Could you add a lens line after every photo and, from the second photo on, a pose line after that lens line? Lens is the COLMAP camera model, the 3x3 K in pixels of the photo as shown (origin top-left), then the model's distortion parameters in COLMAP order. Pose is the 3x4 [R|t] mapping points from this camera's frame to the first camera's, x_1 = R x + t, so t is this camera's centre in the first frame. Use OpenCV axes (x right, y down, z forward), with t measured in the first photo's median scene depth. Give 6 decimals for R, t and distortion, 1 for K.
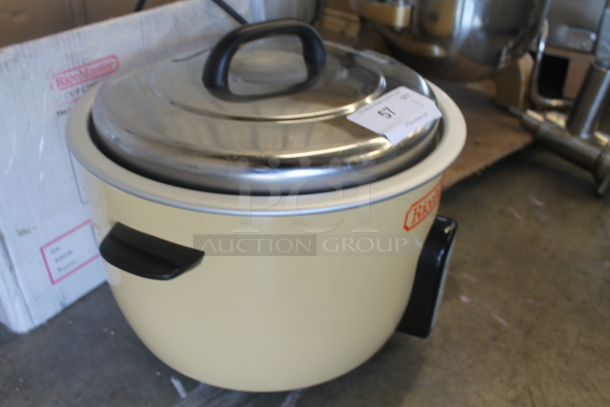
lens RADIAL K [[537.7, 0, 303.9], [0, 537.7, 205.7], [0, 0, 1]] dist [-0.162802, 0.115594]
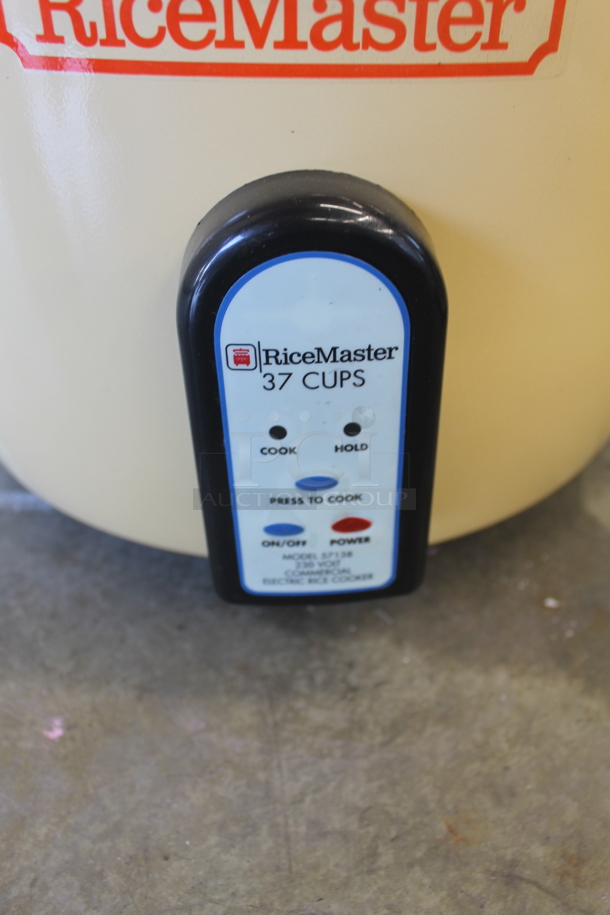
lens RADIAL K [[806.5, 0, 303.1], [0, 806.5, 460.5], [0, 0, 1]] dist [-0.162802, 0.115594]
pose [[0.458037, 0.527060, -0.715828, 0.519103], [-0.461137, 0.829323, 0.315557, 0.021705], [0.759970, 0.185558, 0.622908, 0.717993]]
